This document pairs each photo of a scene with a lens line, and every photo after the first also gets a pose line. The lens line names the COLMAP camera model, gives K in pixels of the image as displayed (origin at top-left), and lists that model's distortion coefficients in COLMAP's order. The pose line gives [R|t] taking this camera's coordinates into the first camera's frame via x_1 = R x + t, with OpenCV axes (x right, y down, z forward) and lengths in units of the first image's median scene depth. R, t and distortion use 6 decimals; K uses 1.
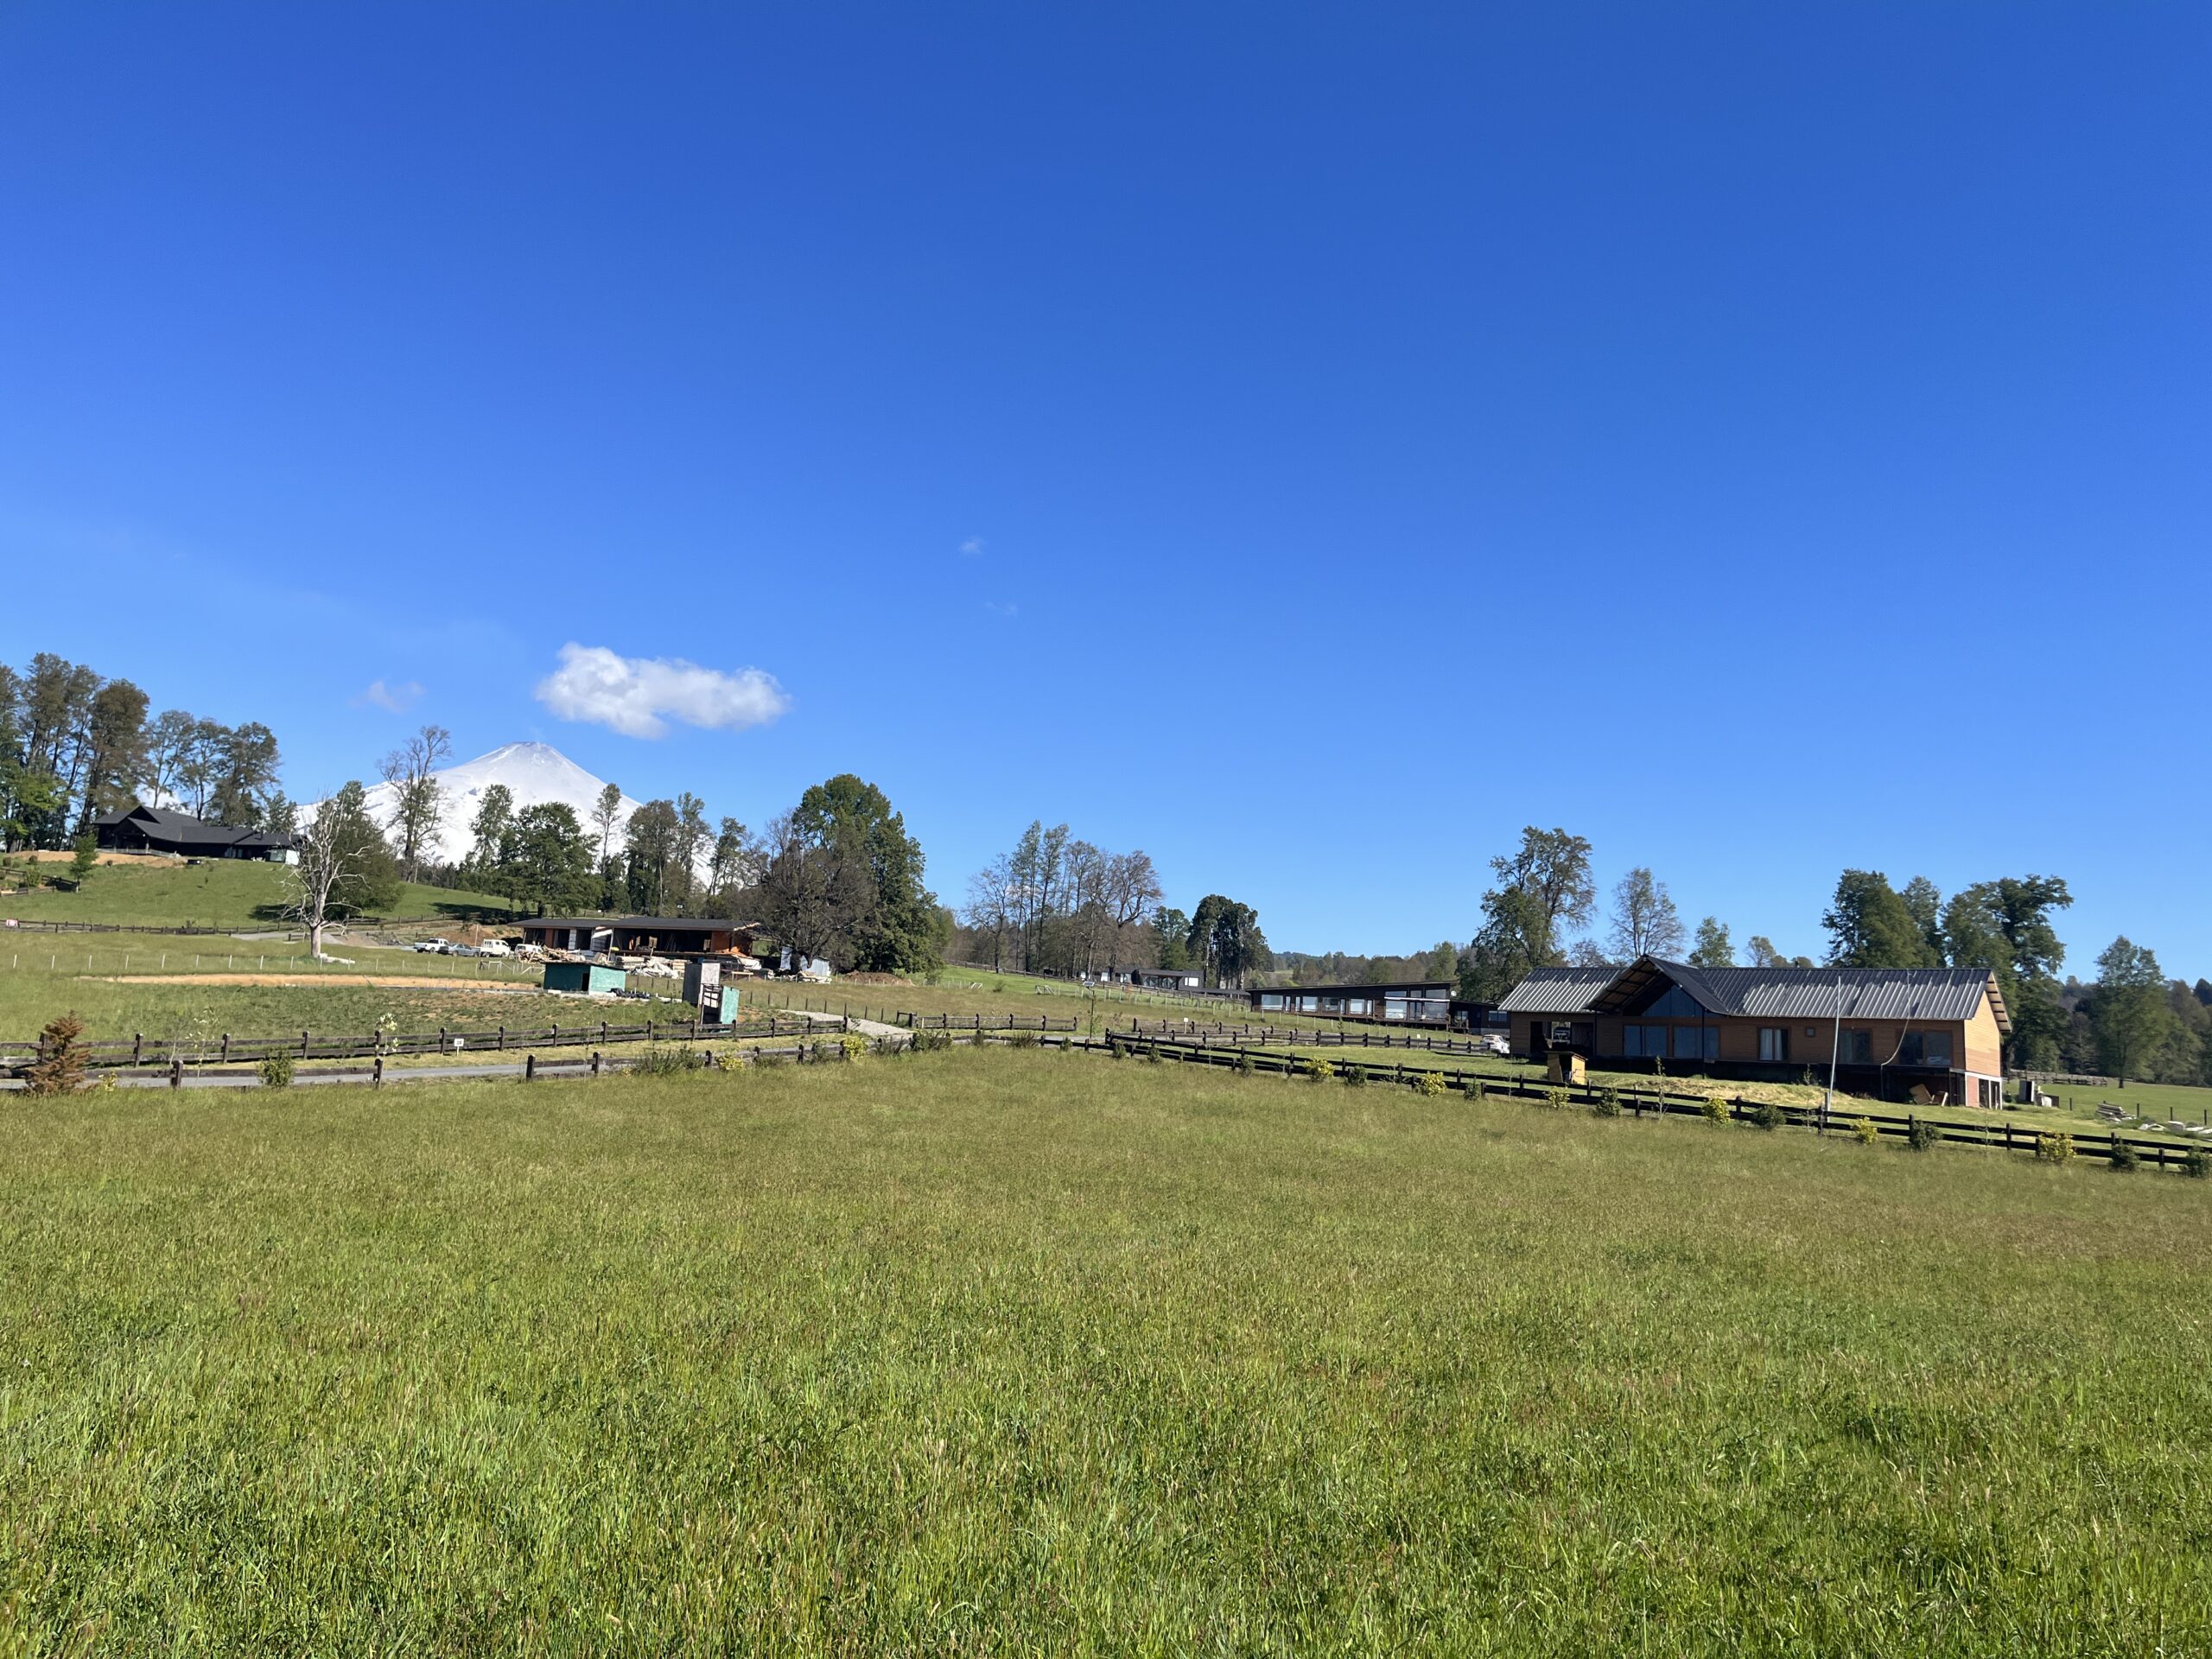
lens RADIAL K [[1672.5, 0, 1127.2], [0, 1672.5, 817.1], [0, 0, 1]] dist [0.068361, -0.080774]
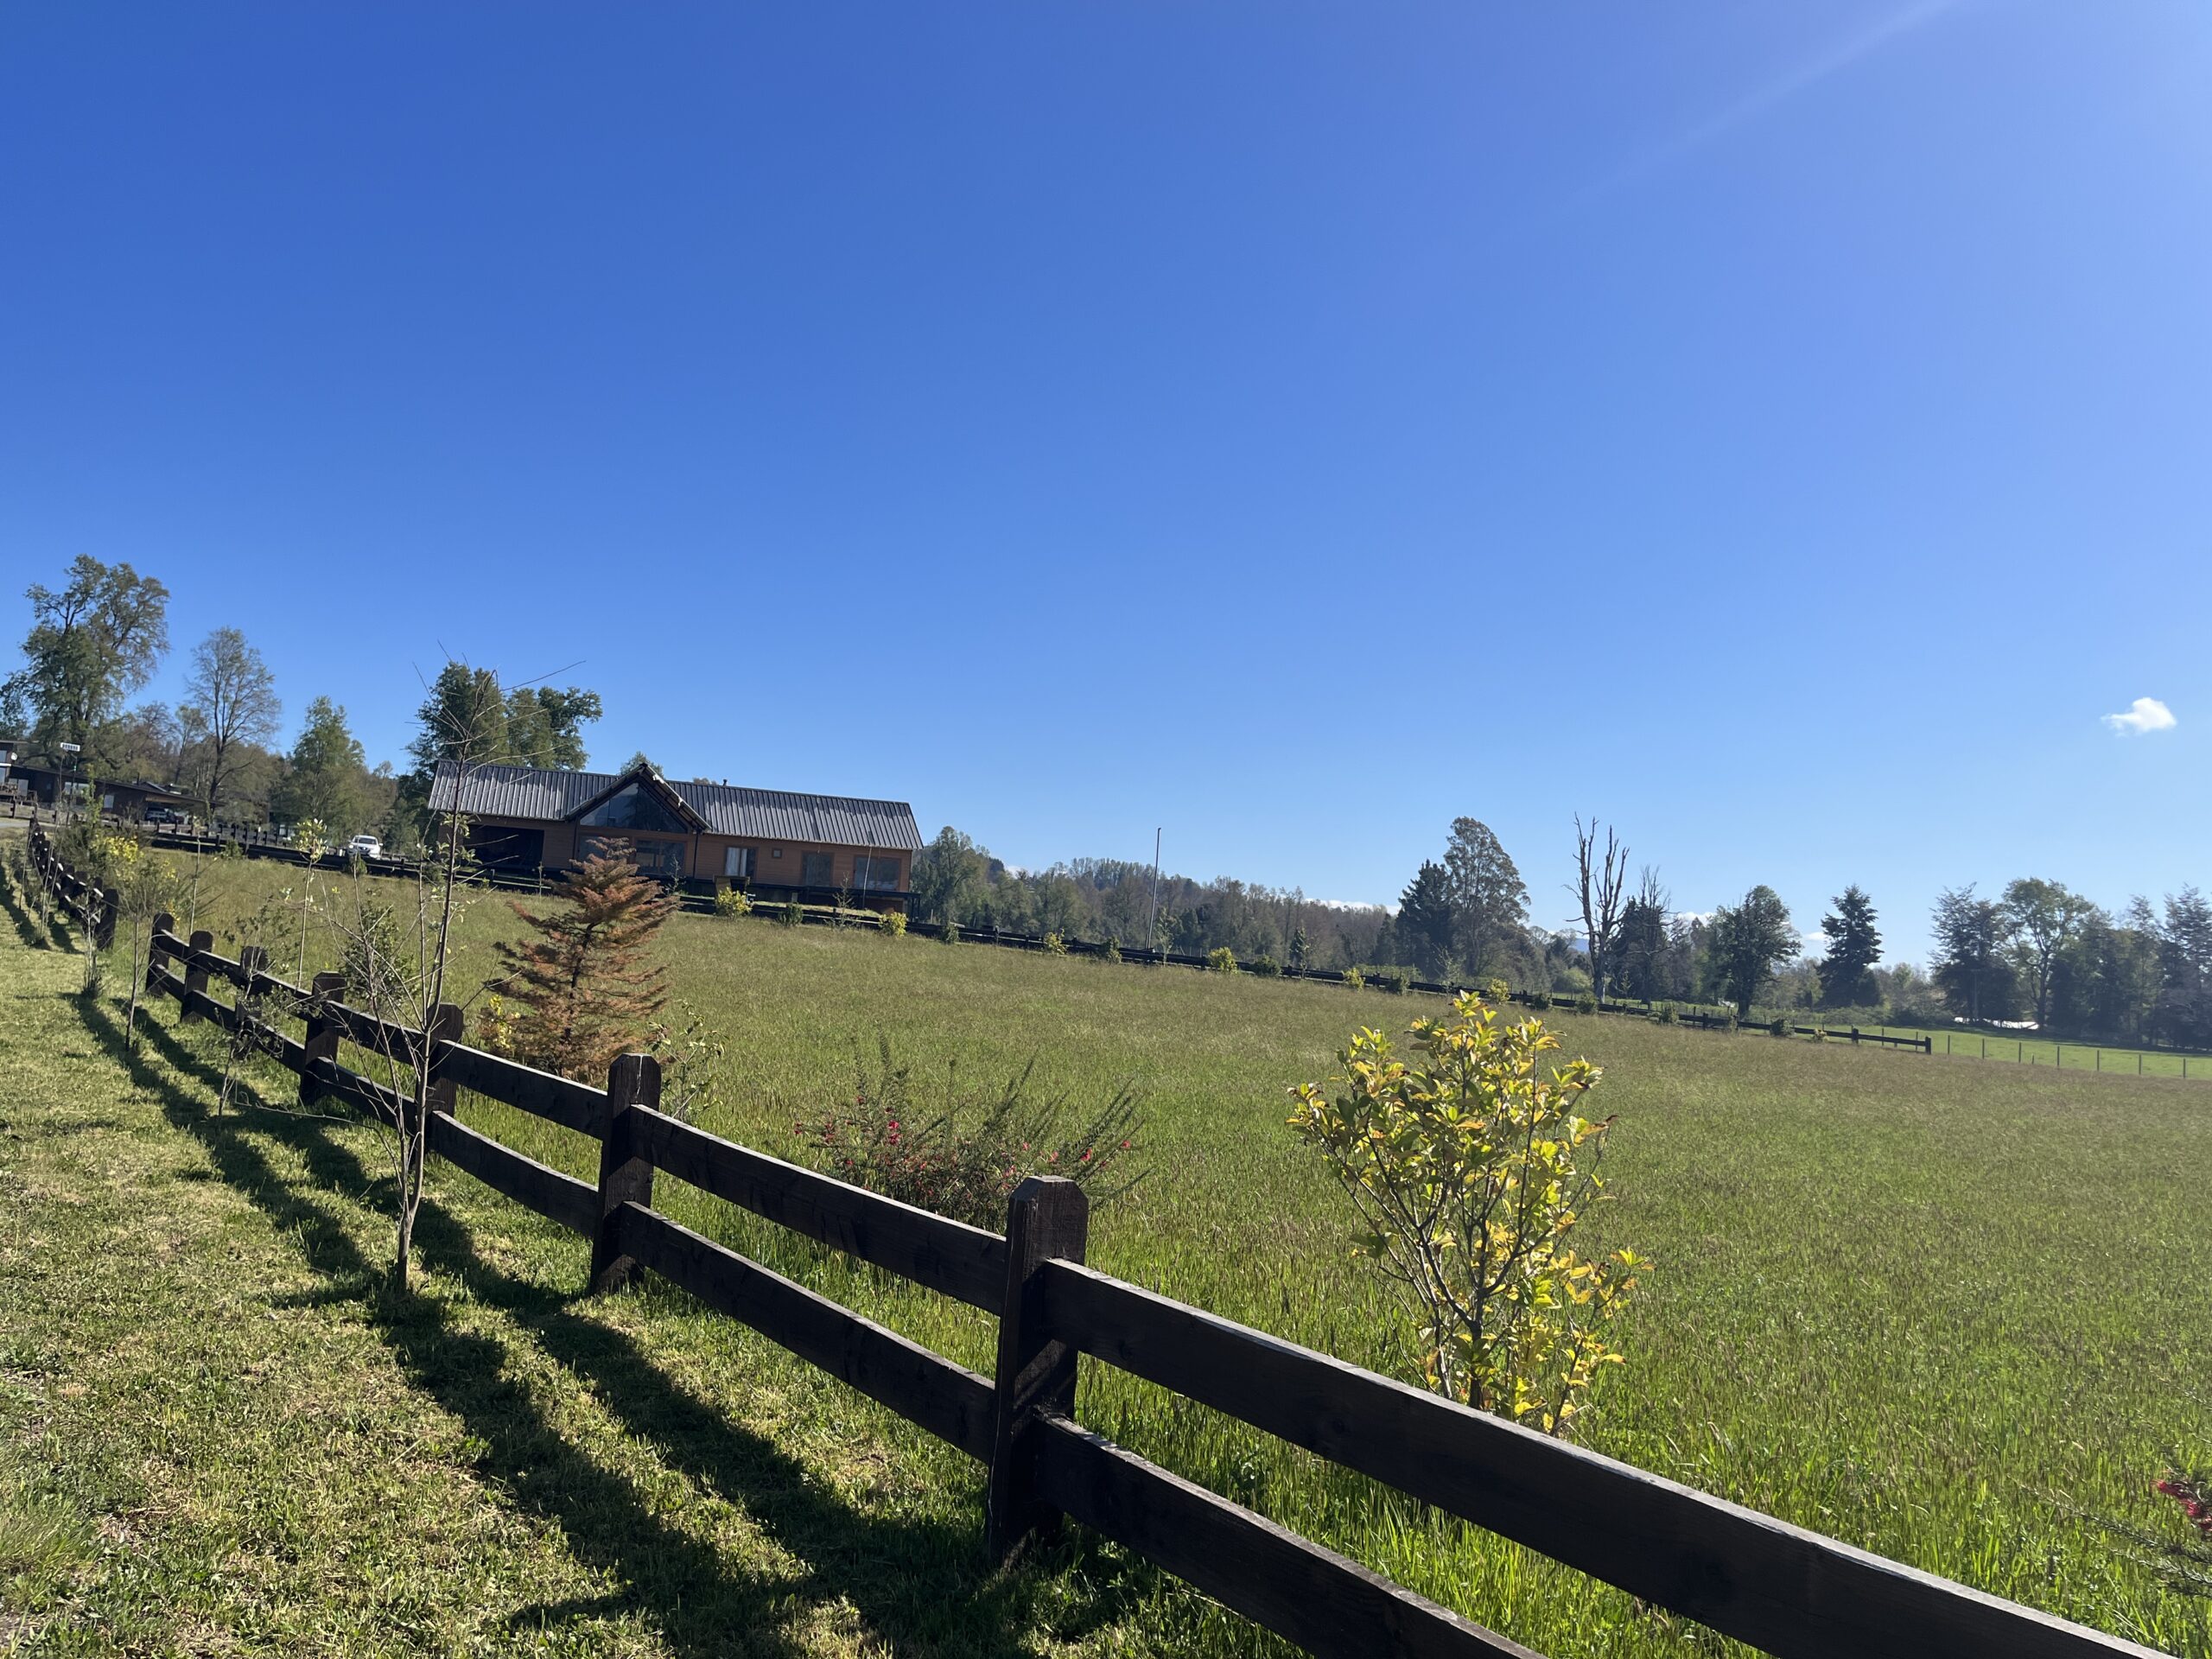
lens RADIAL K [[1672.5, 0, 1117.8], [0, 1672.5, 824.7], [0, 0, 1]] dist [0.068361, -0.080774]
pose [[0.569517, 0.055799, 0.820084, -0.141285], [-0.165020, 0.985142, 0.047570, 0.012651], [-0.805245, -0.162423, 0.570263, 0.116186]]
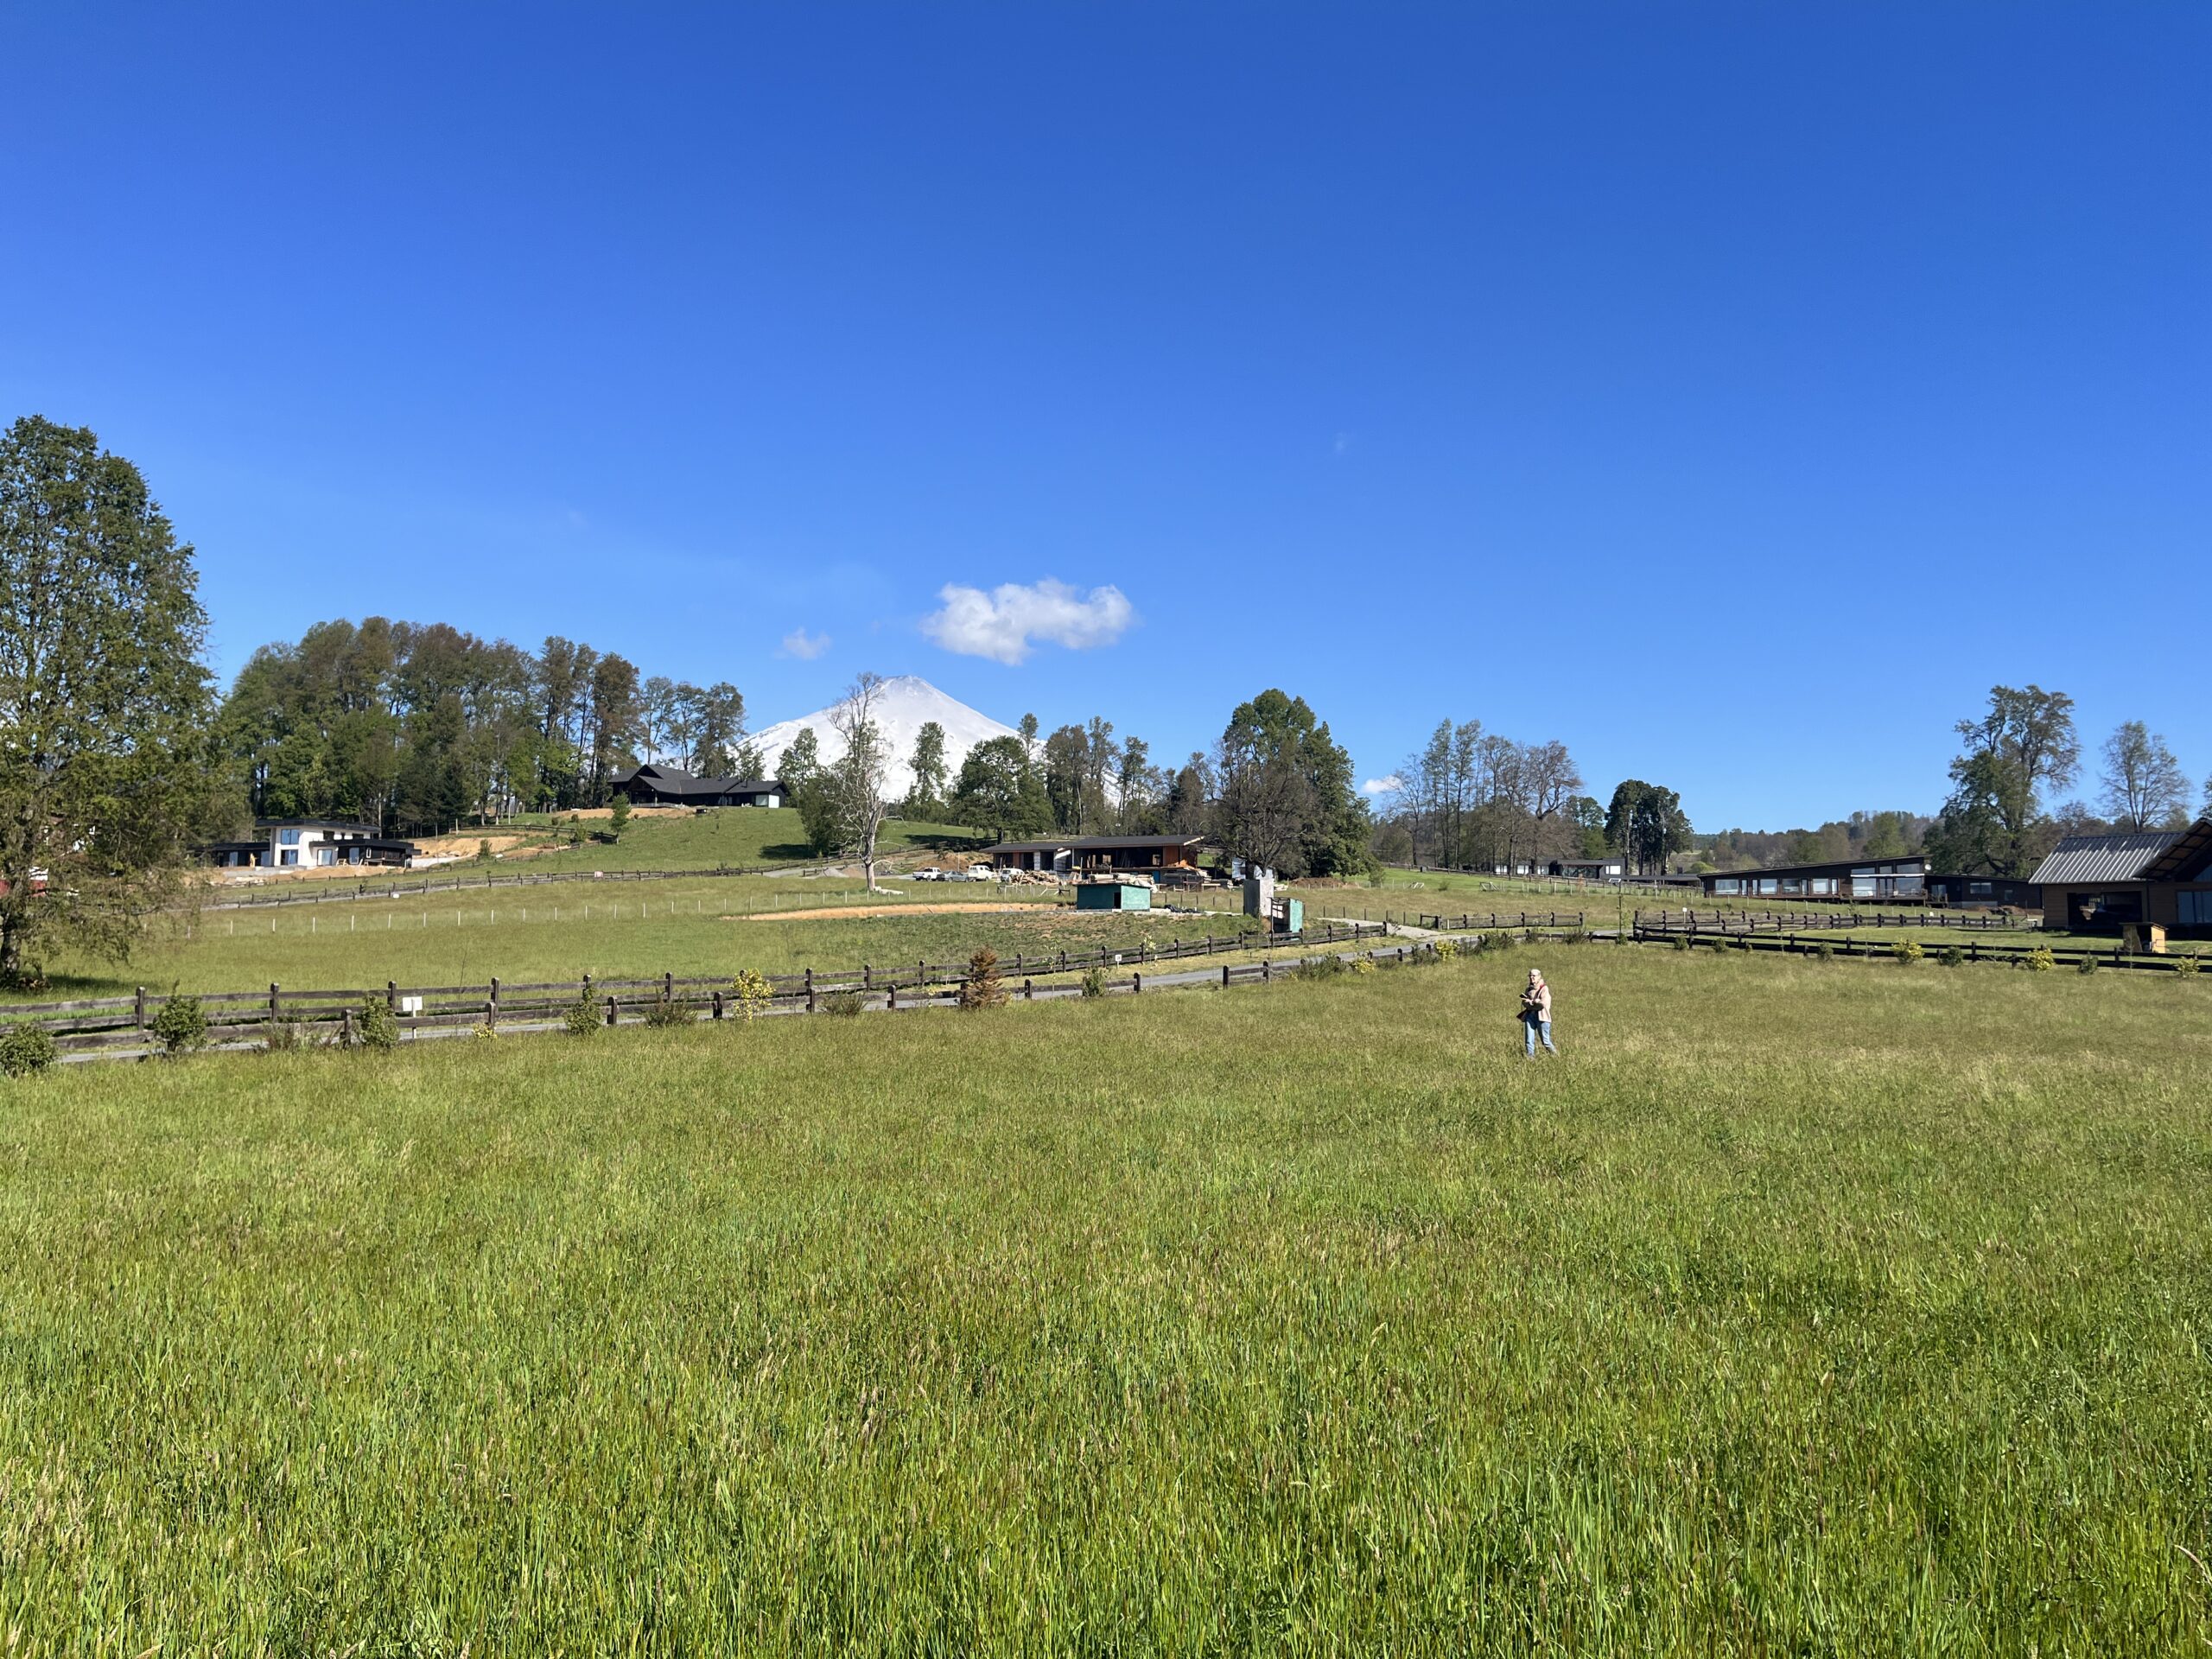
lens RADIAL K [[1672.5, 0, 1113.7], [0, 1672.5, 821.0], [0, 0, 1]] dist [0.068361, -0.080774]
pose [[0.973794, -0.061395, -0.218989, -0.040501], [0.074800, 0.995765, 0.053449, -0.006945], [0.214780, -0.068429, 0.974262, -0.036511]]
